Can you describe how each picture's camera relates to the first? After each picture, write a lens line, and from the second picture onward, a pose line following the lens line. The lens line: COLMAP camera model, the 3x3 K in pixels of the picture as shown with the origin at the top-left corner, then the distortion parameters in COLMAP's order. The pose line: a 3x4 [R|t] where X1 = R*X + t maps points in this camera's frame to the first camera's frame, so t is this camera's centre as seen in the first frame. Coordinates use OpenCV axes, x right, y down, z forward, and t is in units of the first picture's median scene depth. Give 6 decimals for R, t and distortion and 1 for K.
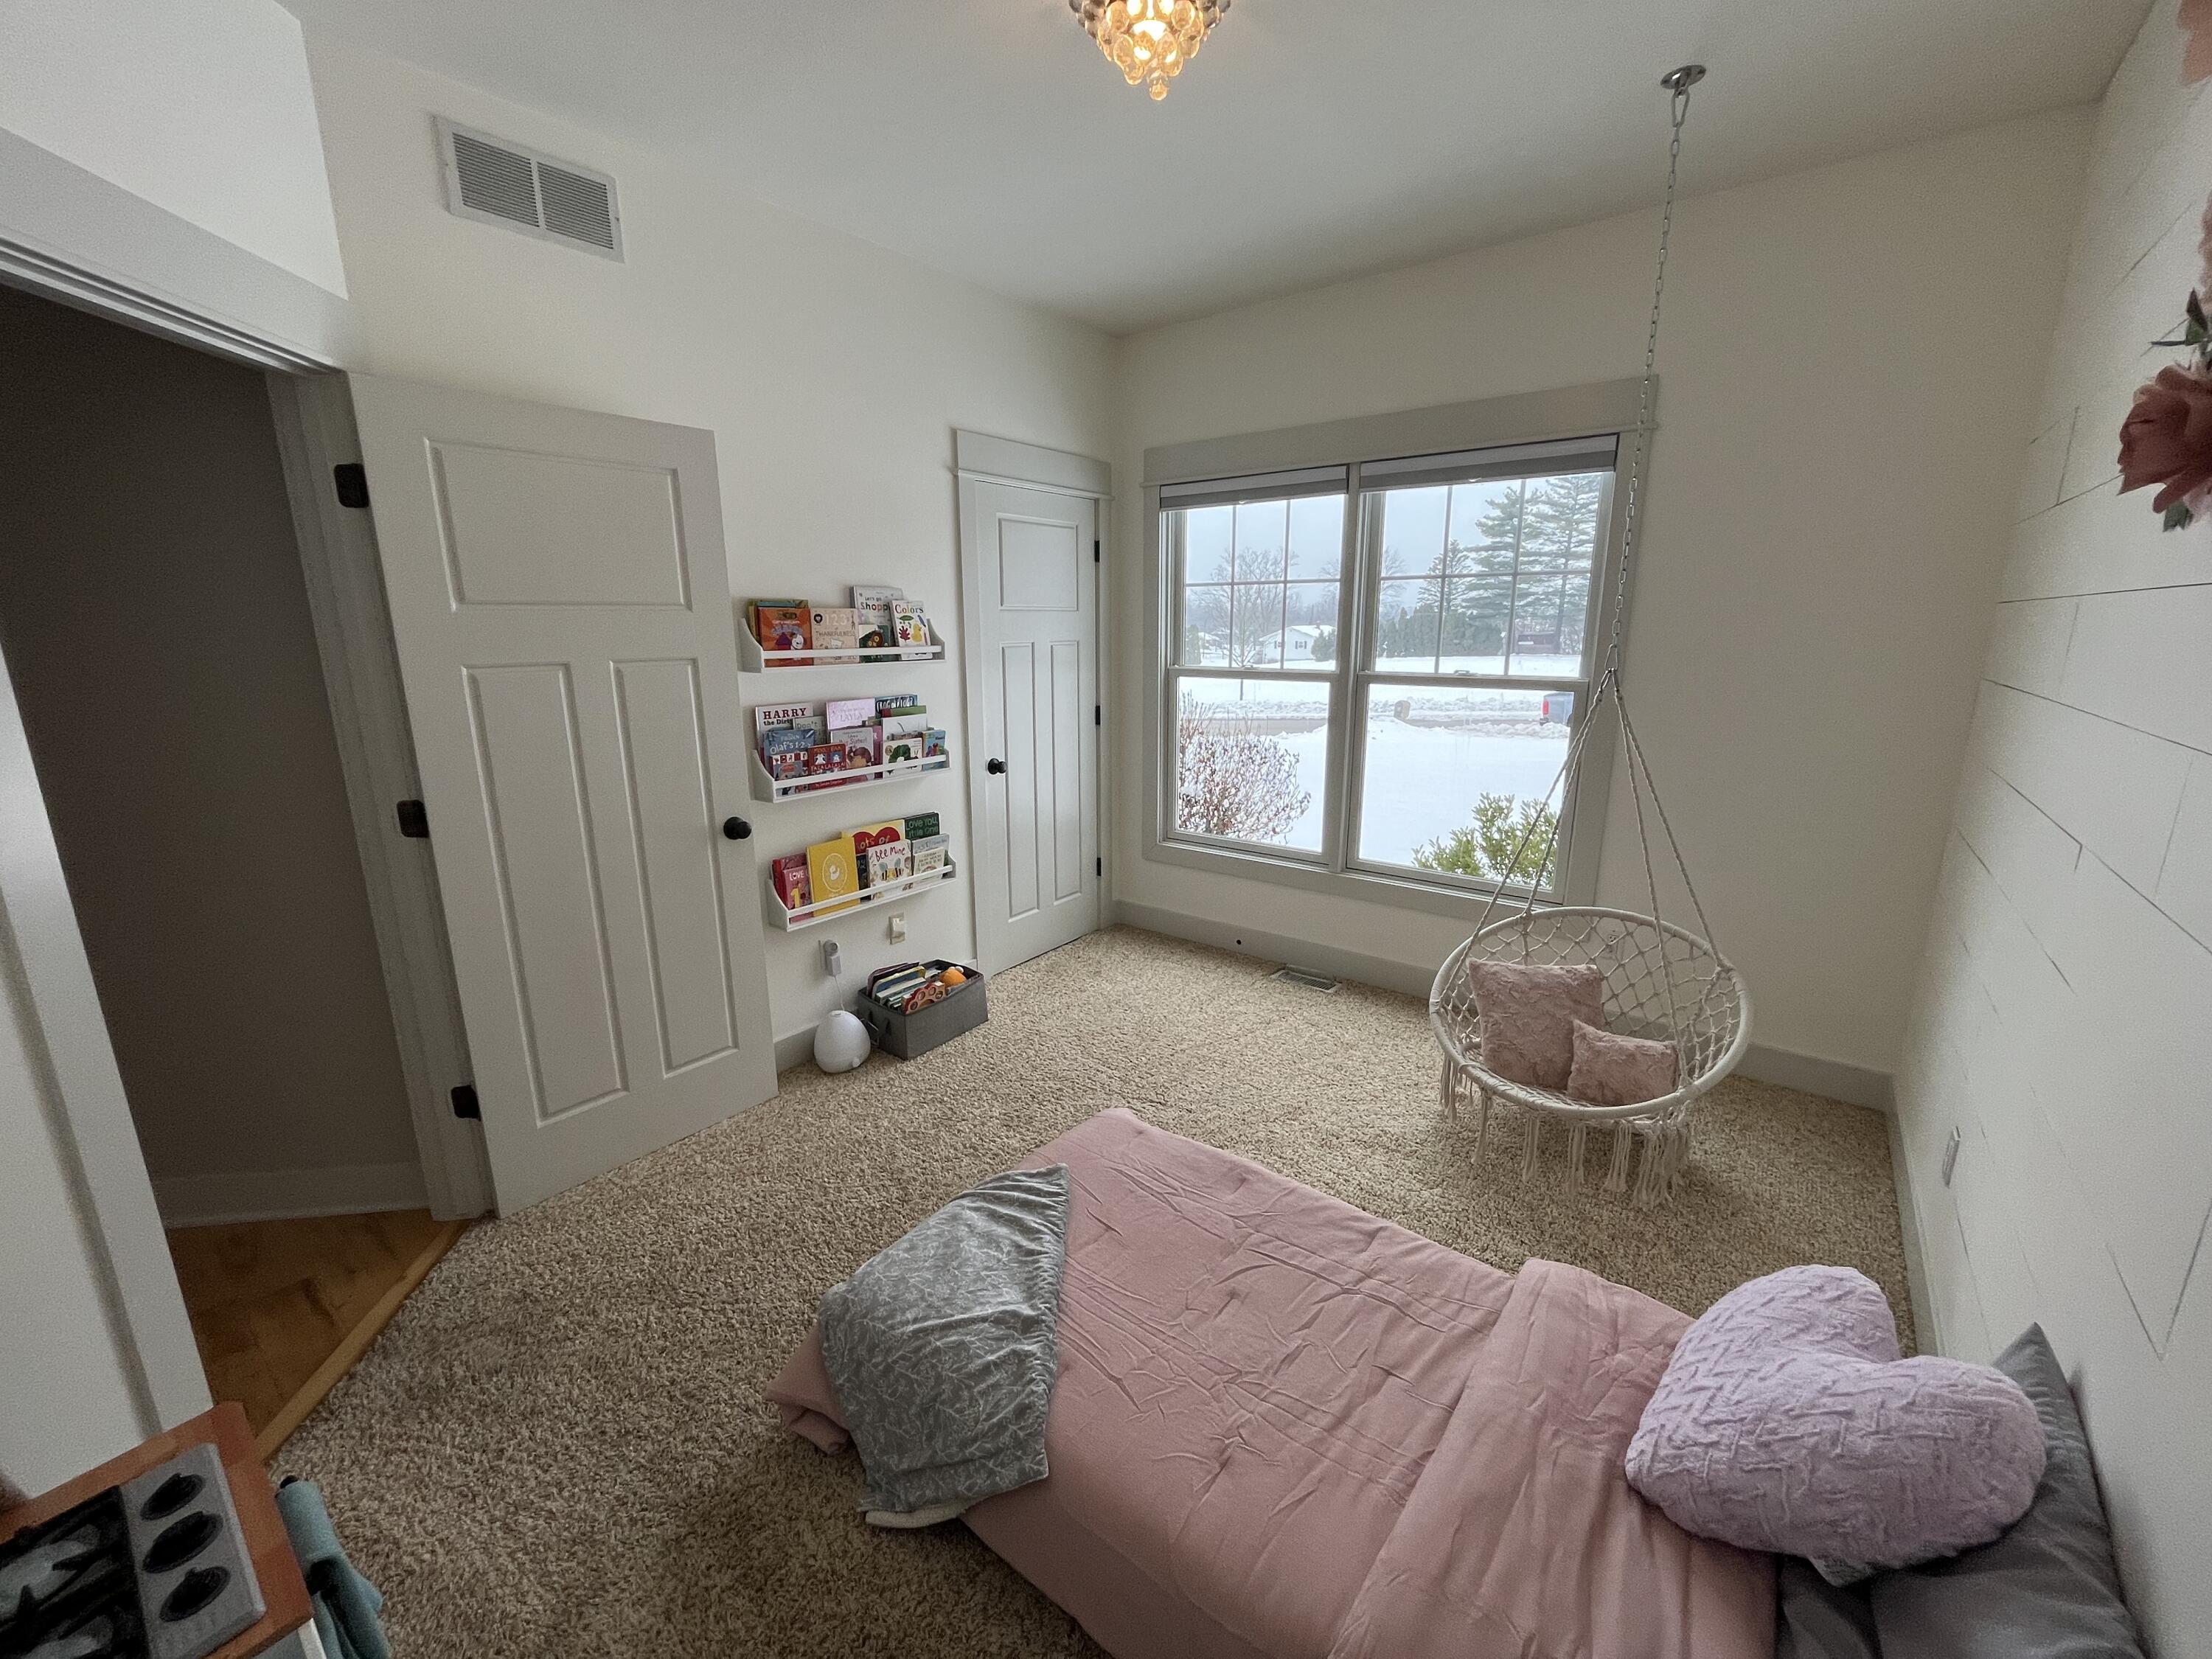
lens RADIAL K [[890.7, 0, 1096.5], [0, 890.7, 828.4], [0, 0, 1]] dist [-0.003488, 0.000678]
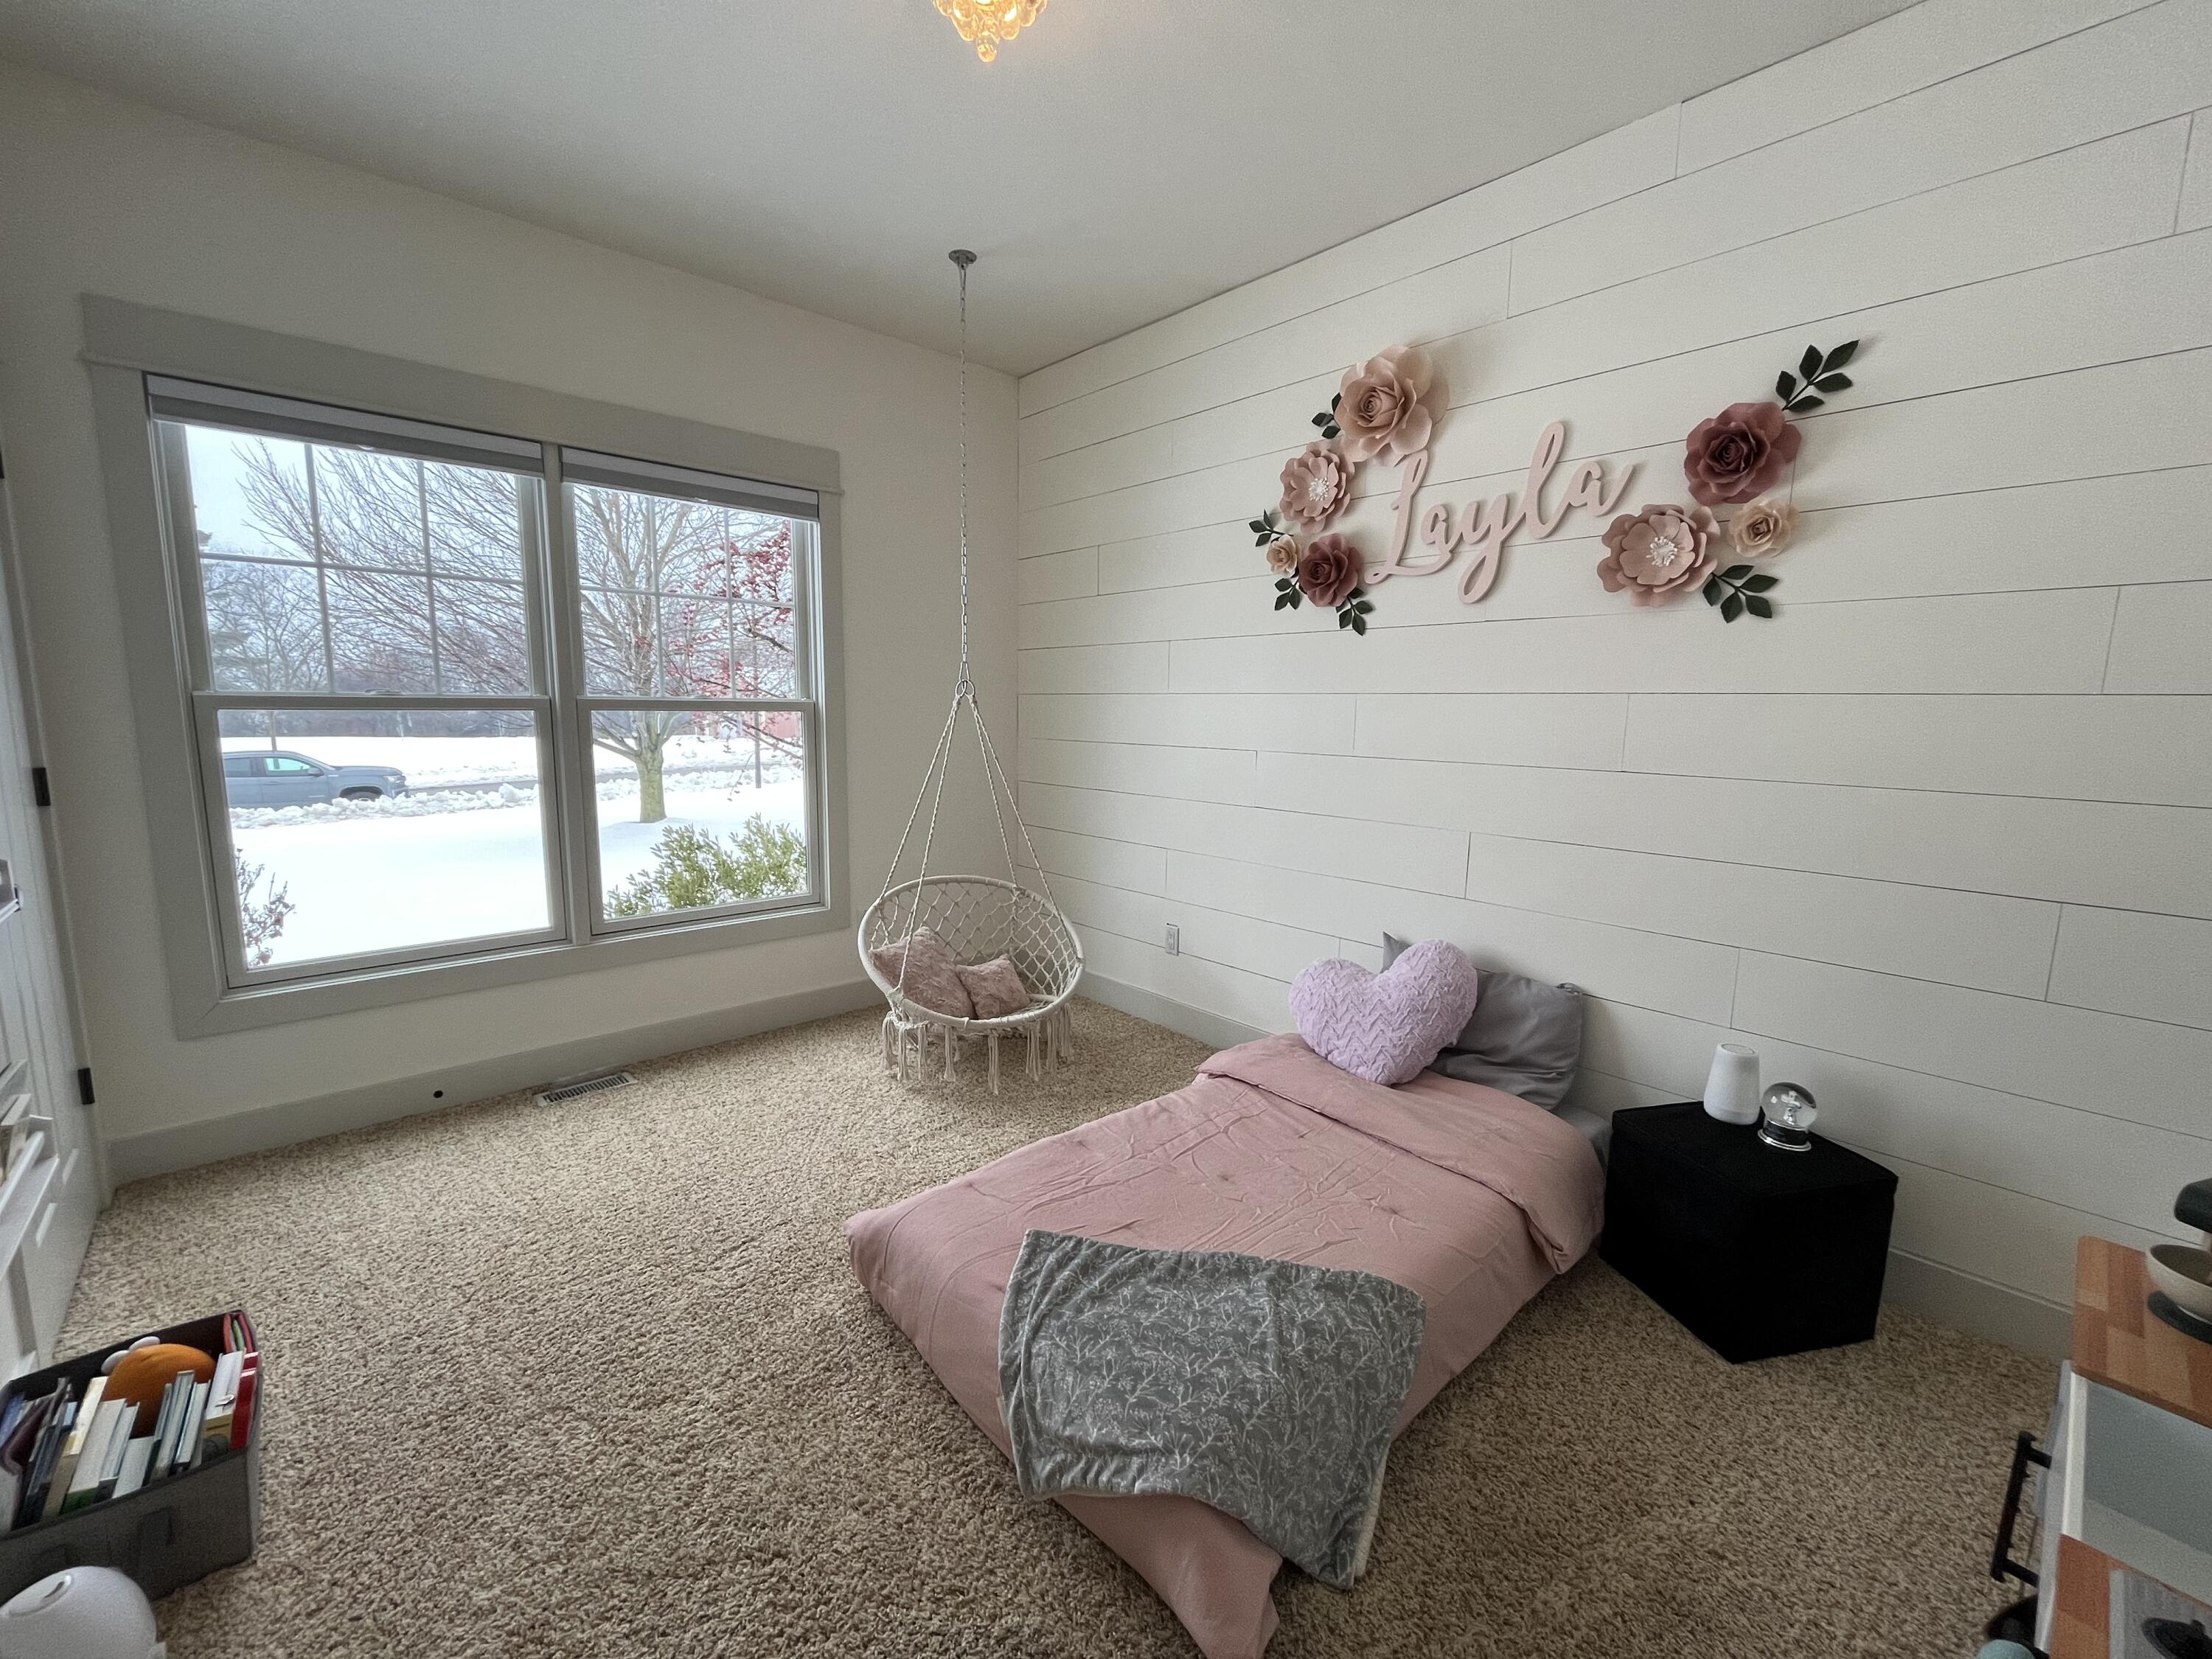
lens RADIAL K [[890.7, 0, 1098.7], [0, 890.7, 827.7], [0, 0, 1]] dist [-0.003488, 0.000678]
pose [[0.177098, -0.129573, 0.975626, -0.478455], [0.207762, 0.973879, 0.091628, -0.034148], [-0.962014, 0.186471, 0.199392, 0.419506]]
